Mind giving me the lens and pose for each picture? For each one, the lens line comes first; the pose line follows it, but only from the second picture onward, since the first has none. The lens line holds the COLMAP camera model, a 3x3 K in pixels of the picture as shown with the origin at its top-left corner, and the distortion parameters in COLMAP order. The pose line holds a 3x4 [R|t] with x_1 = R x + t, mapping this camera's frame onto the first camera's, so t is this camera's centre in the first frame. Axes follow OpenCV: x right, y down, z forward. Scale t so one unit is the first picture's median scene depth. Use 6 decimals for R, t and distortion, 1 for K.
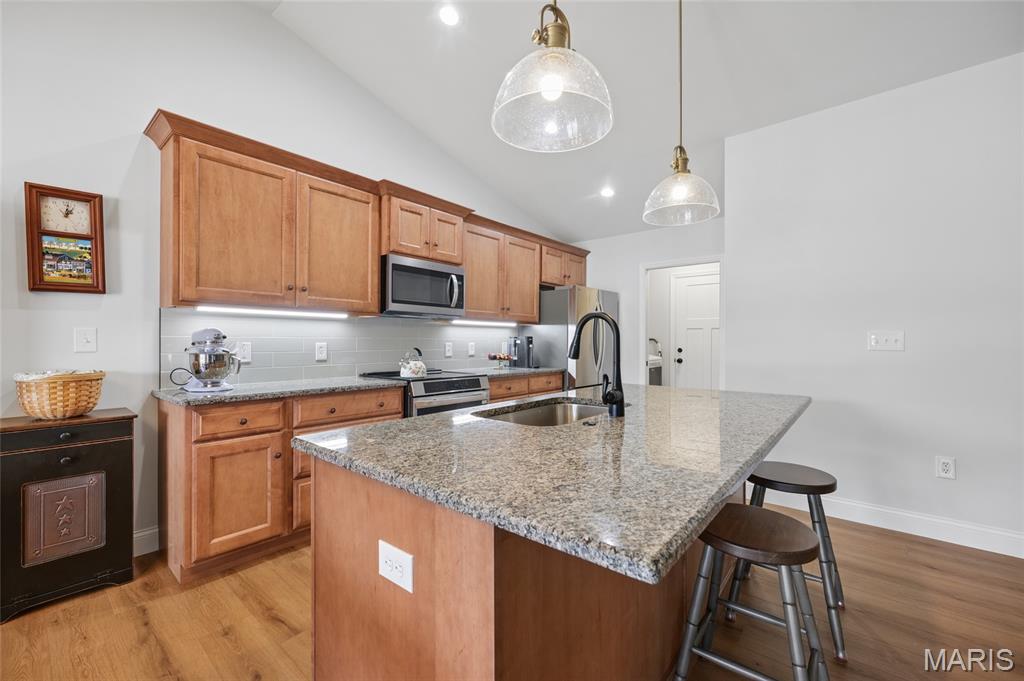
lens RADIAL K [[421.8, 0, 512.0], [0, 421.8, 340.5], [0, 0, 1]] dist [-0.001709, 0.000170]
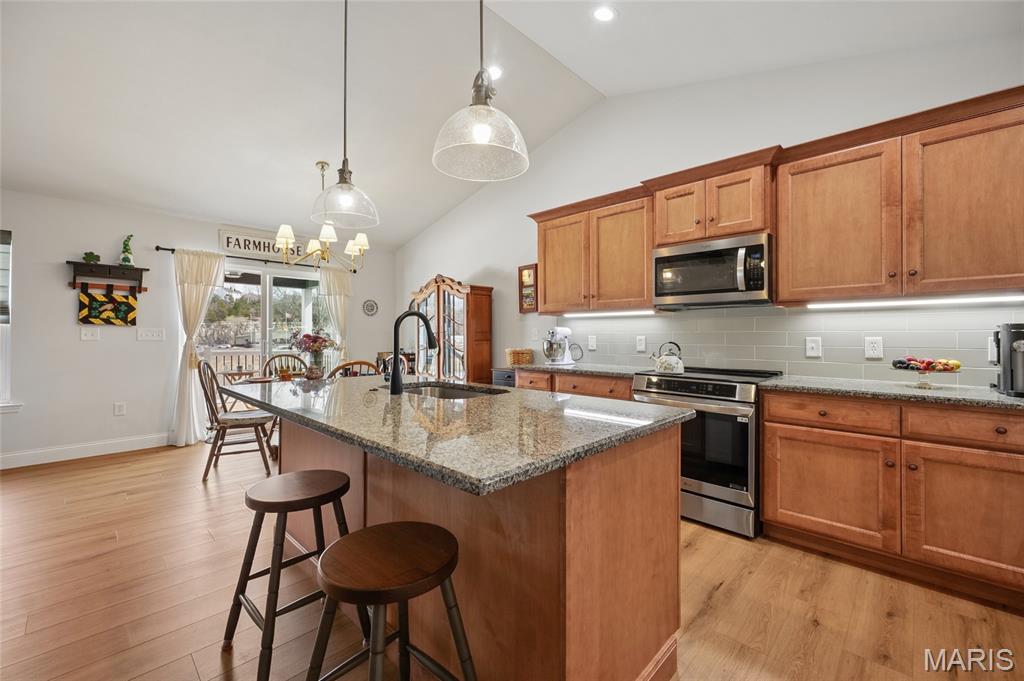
lens RADIAL K [[422.7, 0, 512.1], [0, 422.7, 335.1], [0, 0, 1]] dist [-0.001025, -0.000019]
pose [[-0.074111, -0.002500, -0.997247, 1.095693], [0.001608, 0.999995, -0.002627, 0.006279], [0.997249, -0.001798, -0.074107, 1.063929]]
